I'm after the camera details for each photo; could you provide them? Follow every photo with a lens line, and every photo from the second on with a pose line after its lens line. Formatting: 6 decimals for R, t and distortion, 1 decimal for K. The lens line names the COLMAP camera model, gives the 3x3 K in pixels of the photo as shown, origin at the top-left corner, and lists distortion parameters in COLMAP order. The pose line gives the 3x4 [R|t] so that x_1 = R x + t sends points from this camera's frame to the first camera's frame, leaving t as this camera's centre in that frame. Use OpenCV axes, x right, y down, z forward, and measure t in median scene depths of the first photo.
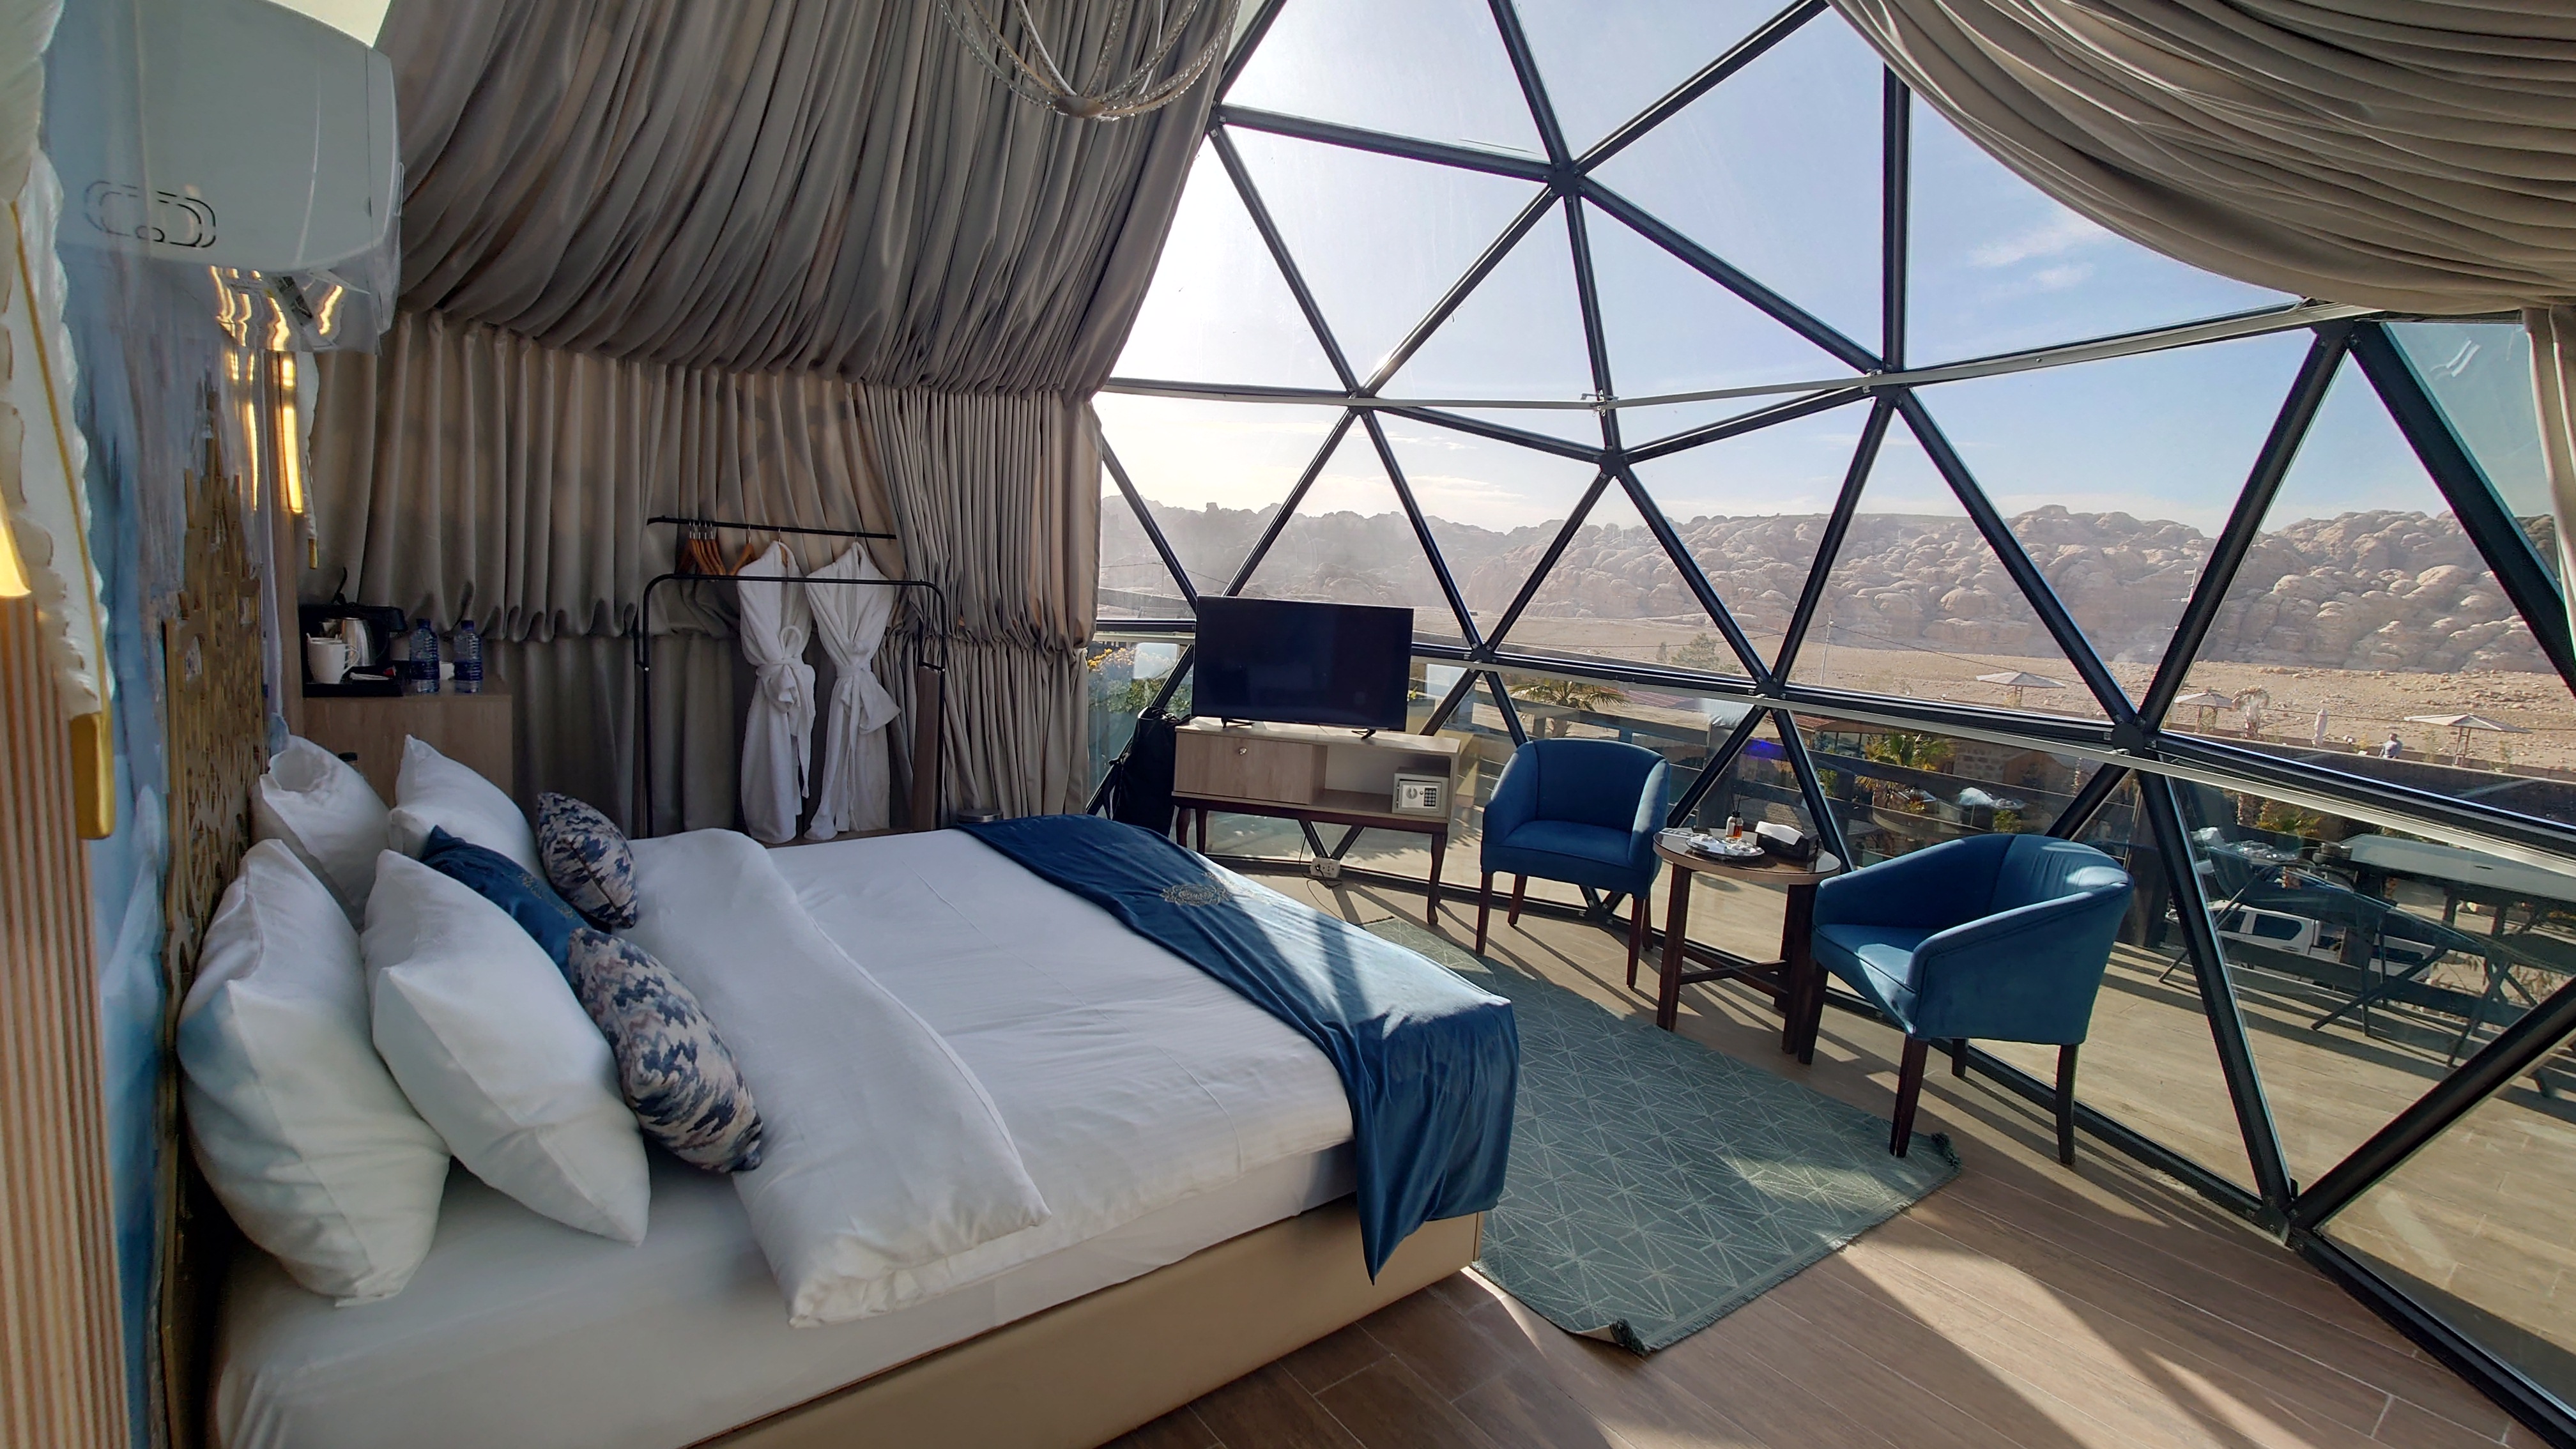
lens RADIAL K [[1134.9, 0, 1299.4], [0, 1134.9, 706.9], [0, 0, 1]] dist [0.002243, 0.003243]
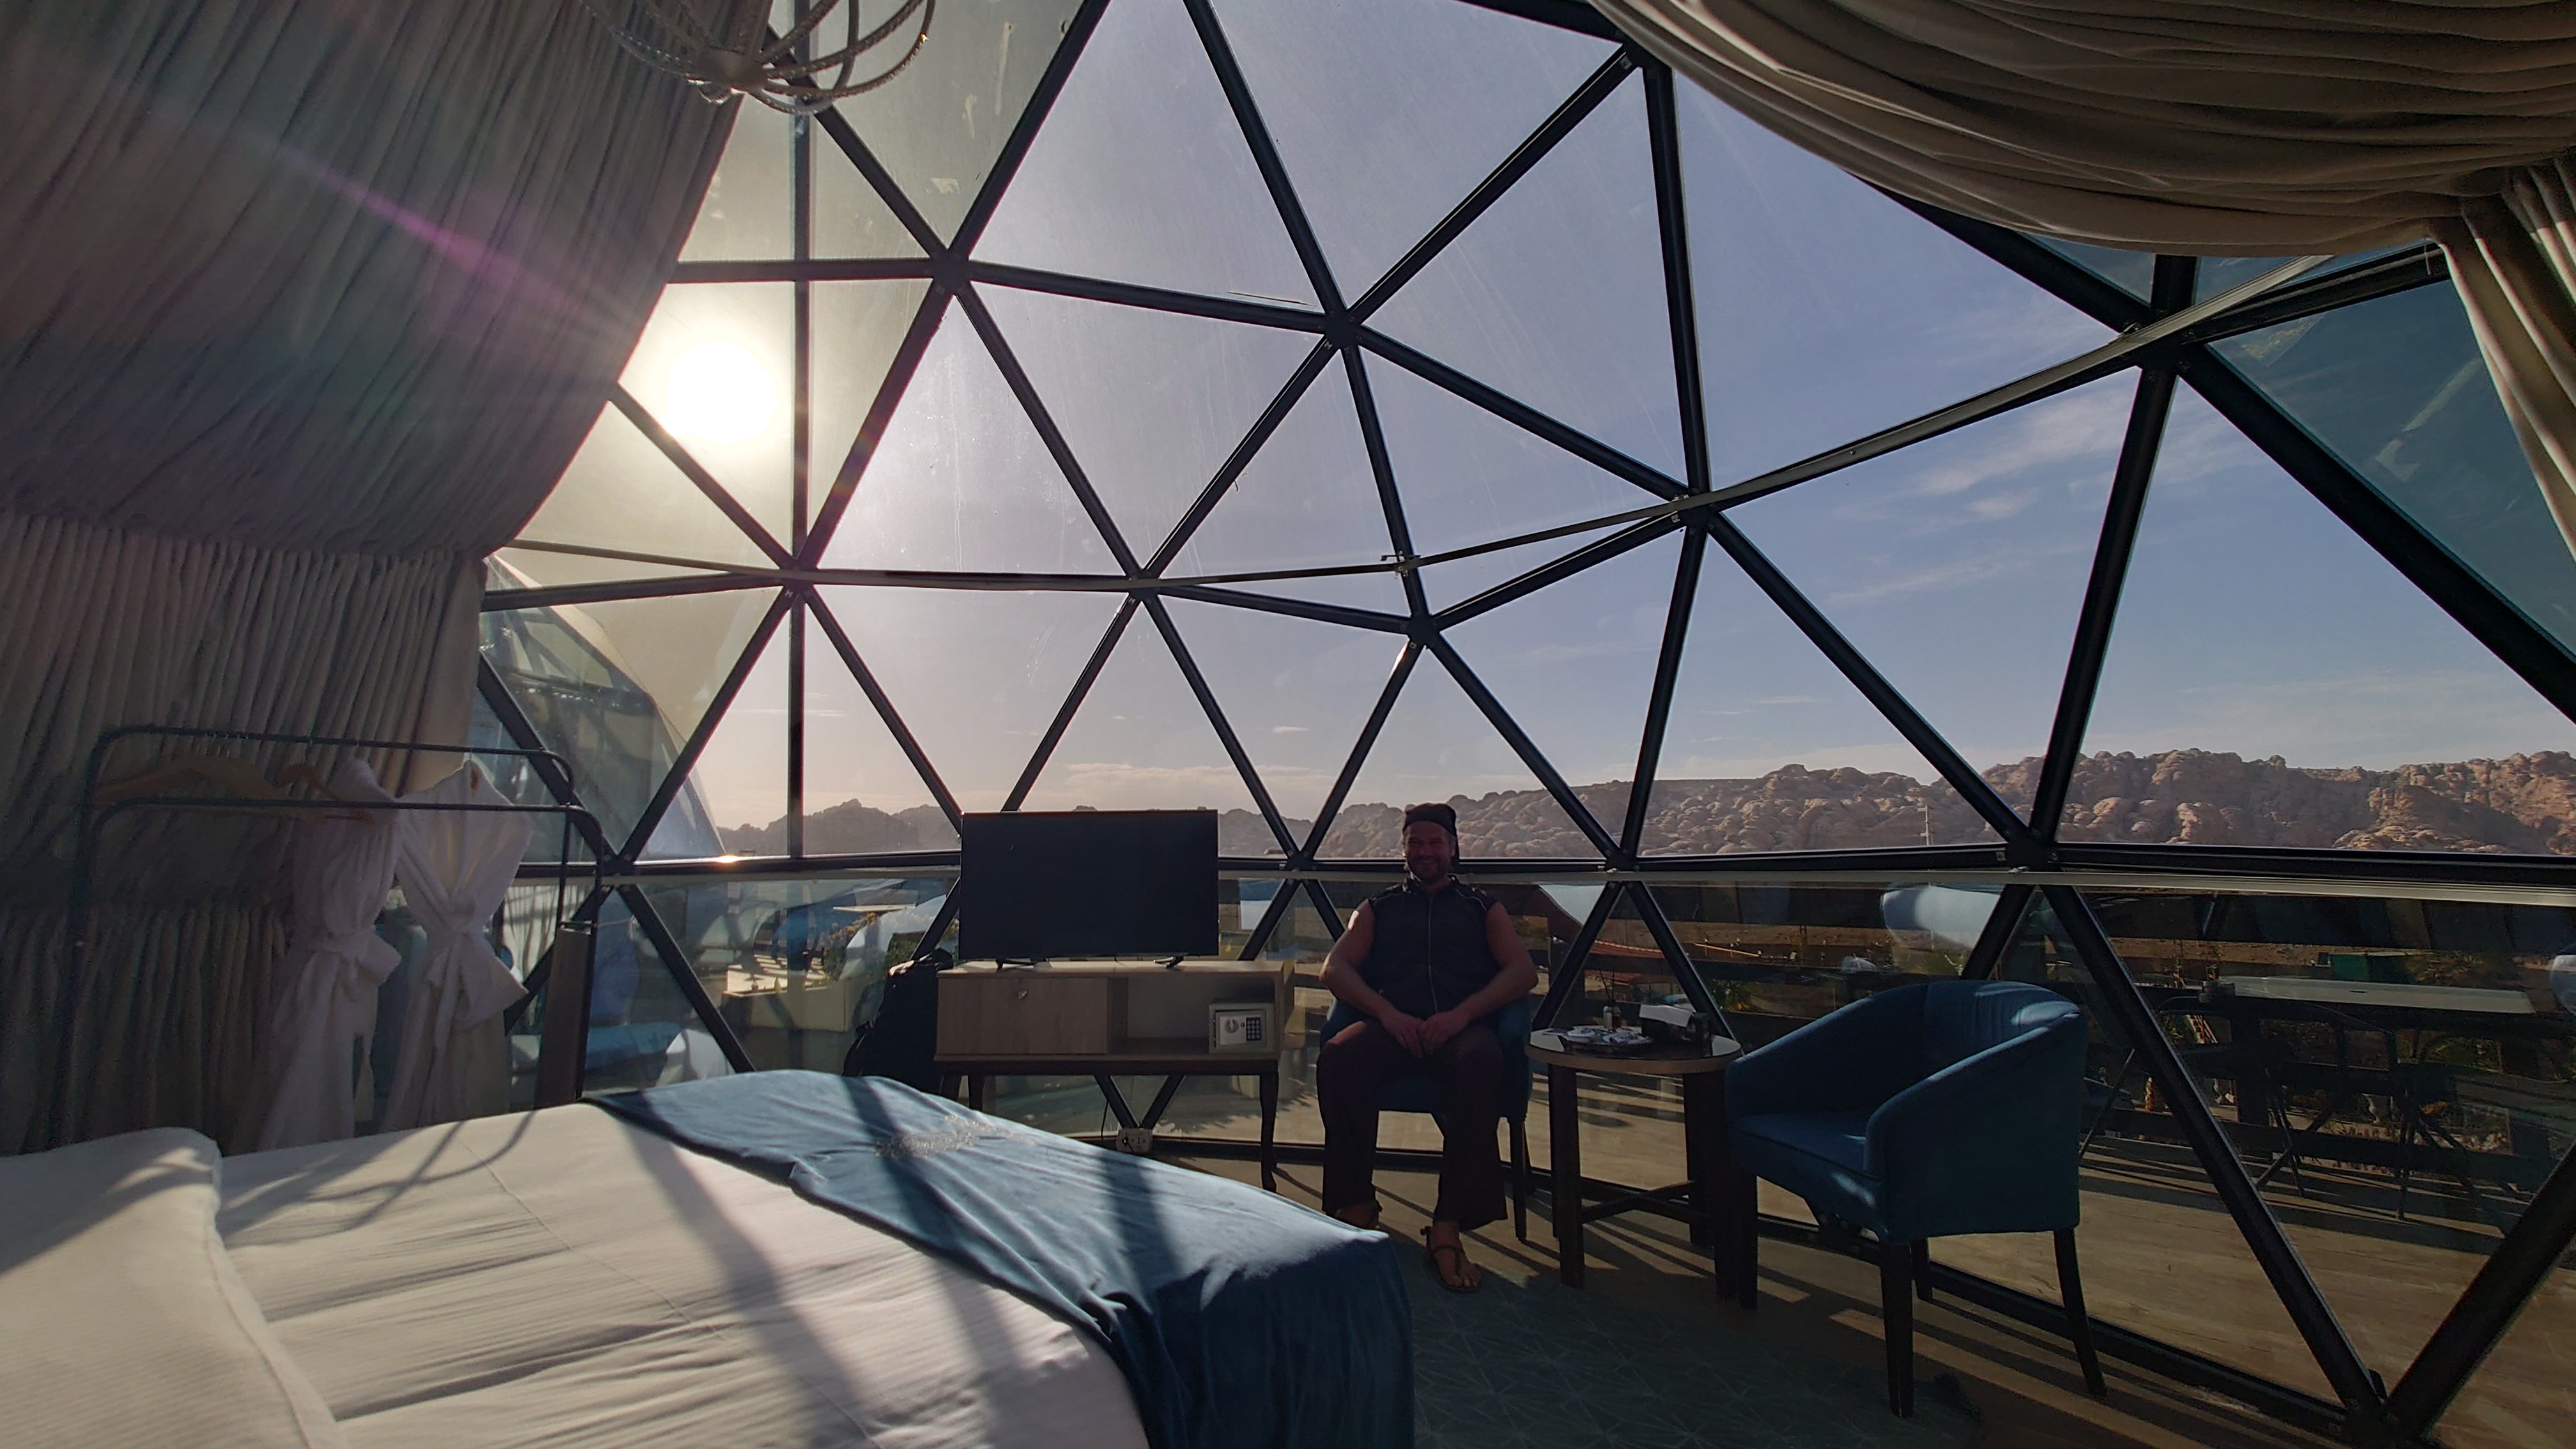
lens RADIAL K [[1134.9, 0, 1289.1], [0, 1134.9, 708.0], [0, 0, 1]] dist [0.002243, 0.003243]
pose [[0.985289, -0.046742, 0.164380, 0.017245], [0.087015, 0.965064, -0.247143, 0.067320], [-0.147085, 0.257810, 0.954934, 0.160186]]
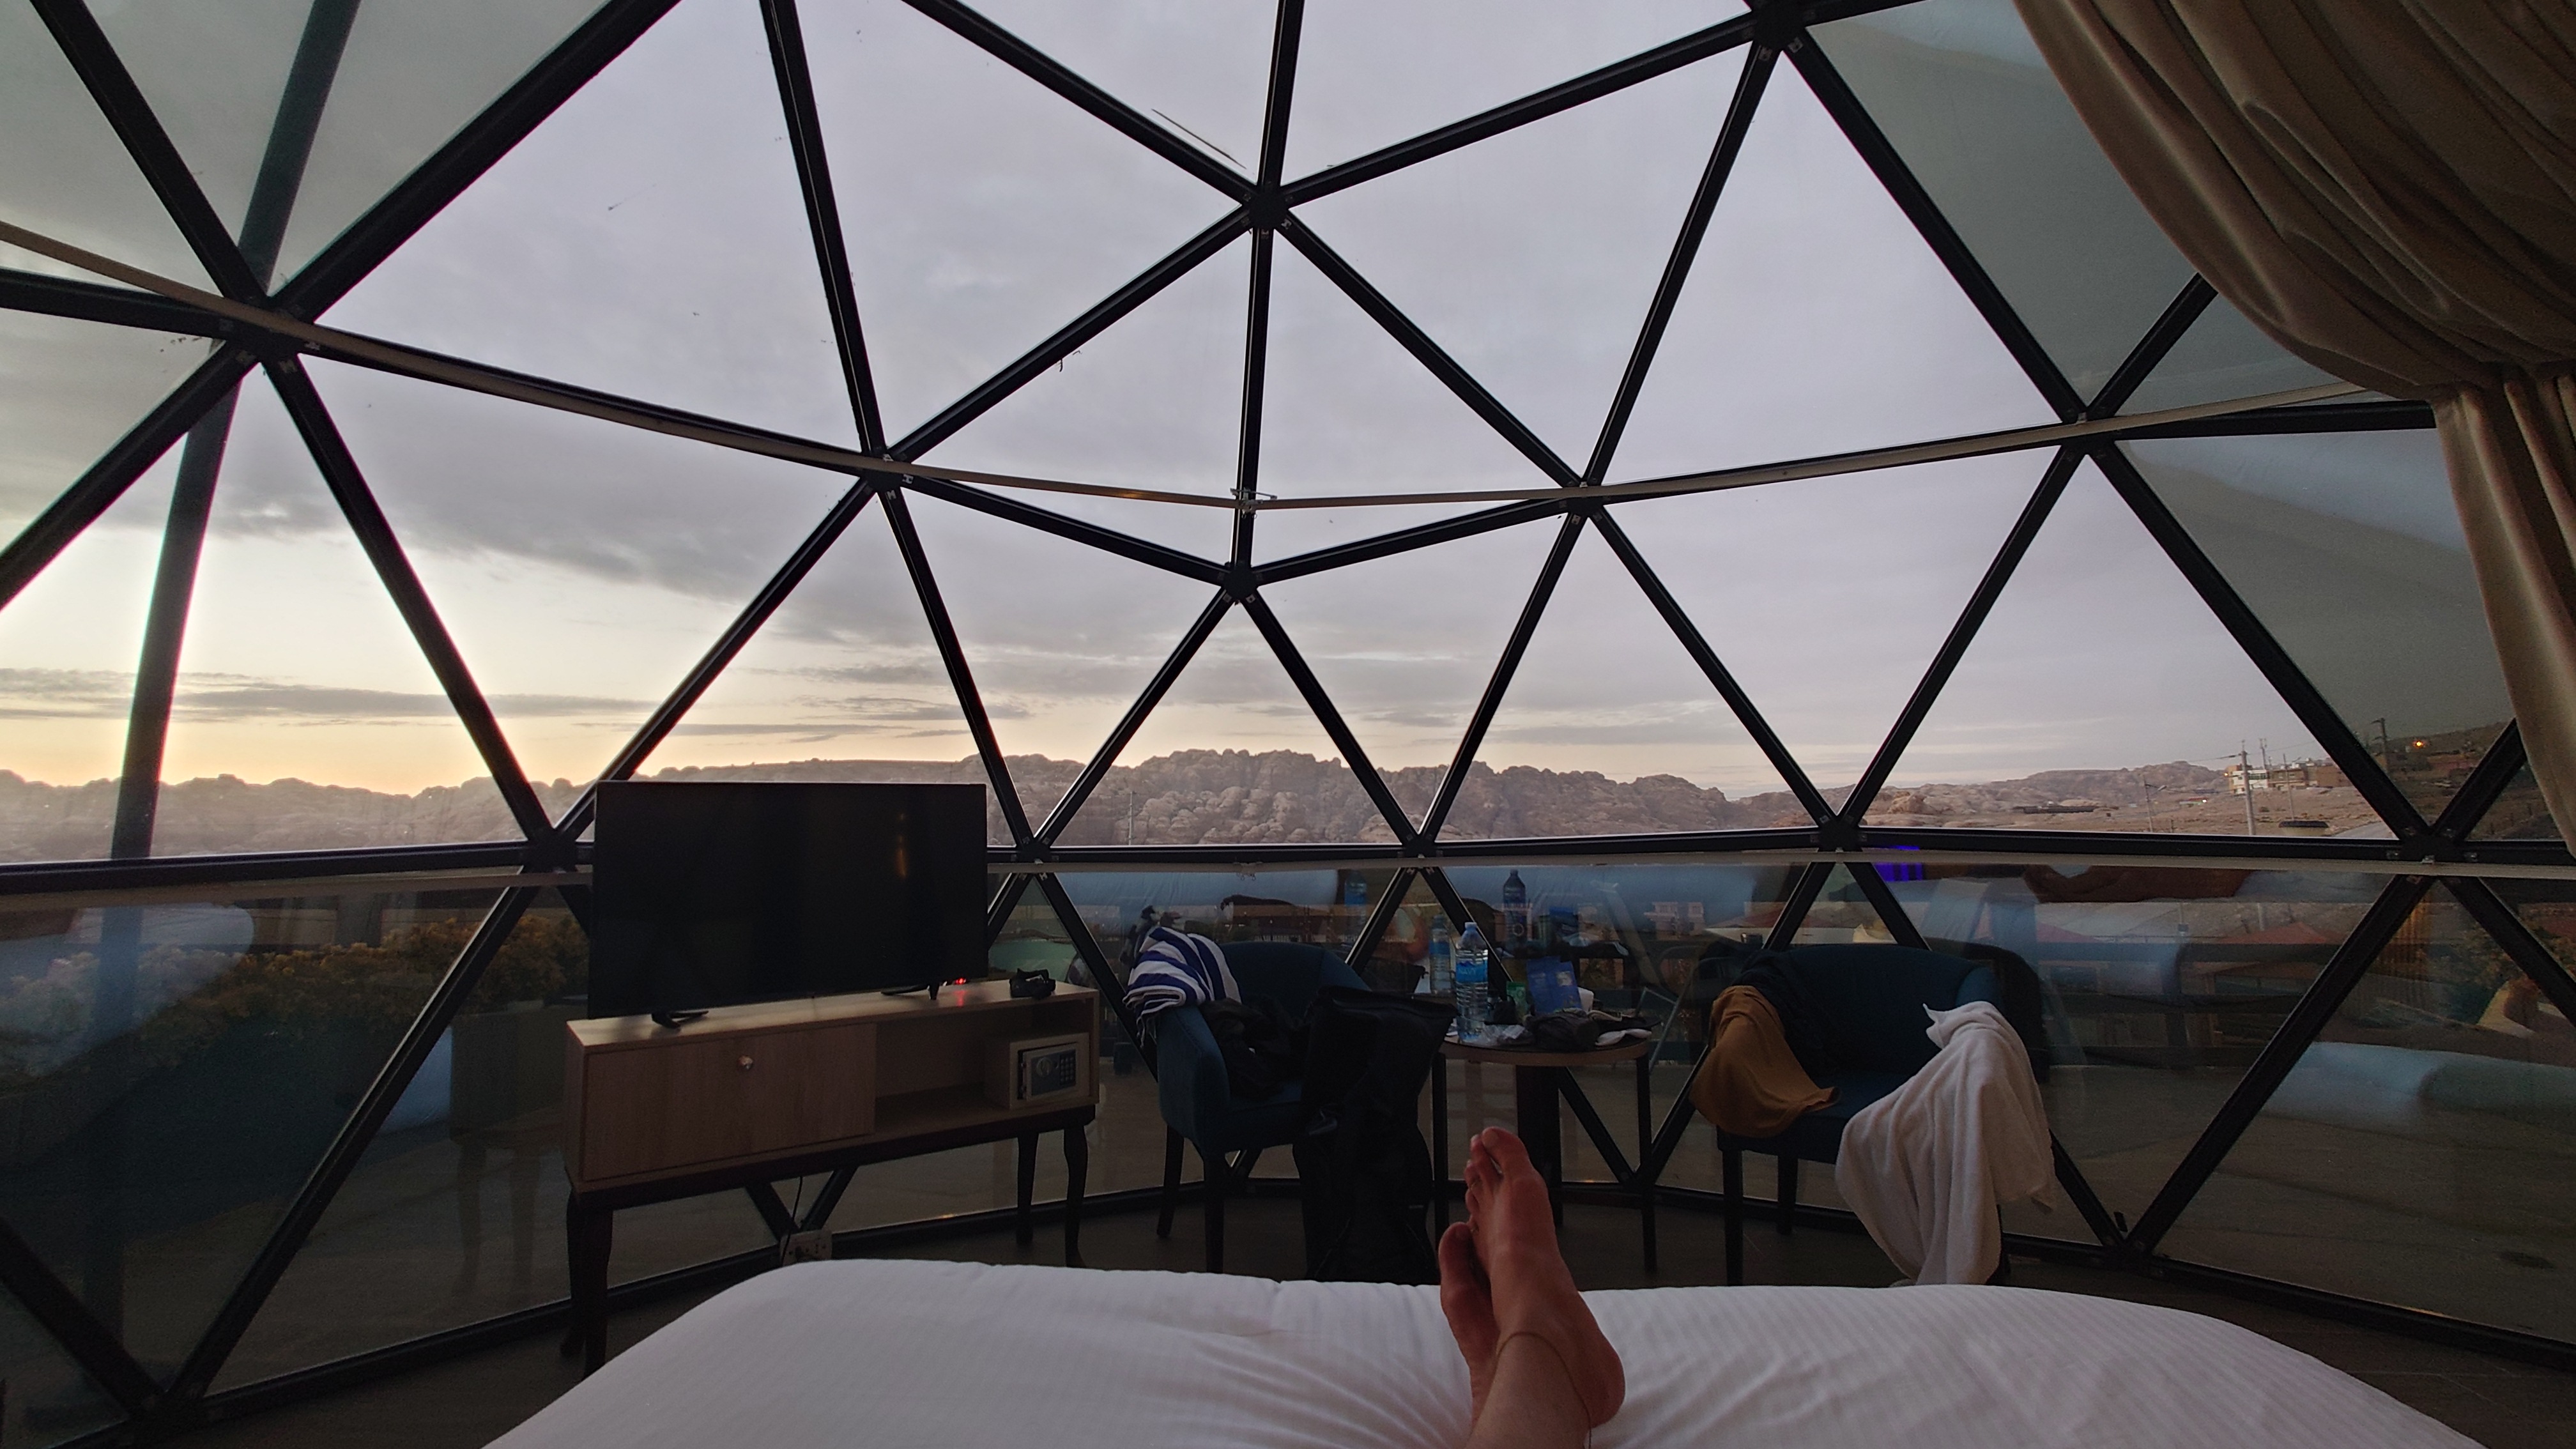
lens RADIAL K [[1134.9, 0, 1282.2], [0, 1134.9, 697.2], [0, 0, 1]] dist [0.002243, 0.003243]
pose [[0.673936, 0.014210, 0.738653, -0.301541], [0.152241, 0.975686, -0.157672, -0.006950], [-0.722934, 0.218714, 0.655386, 0.497413]]
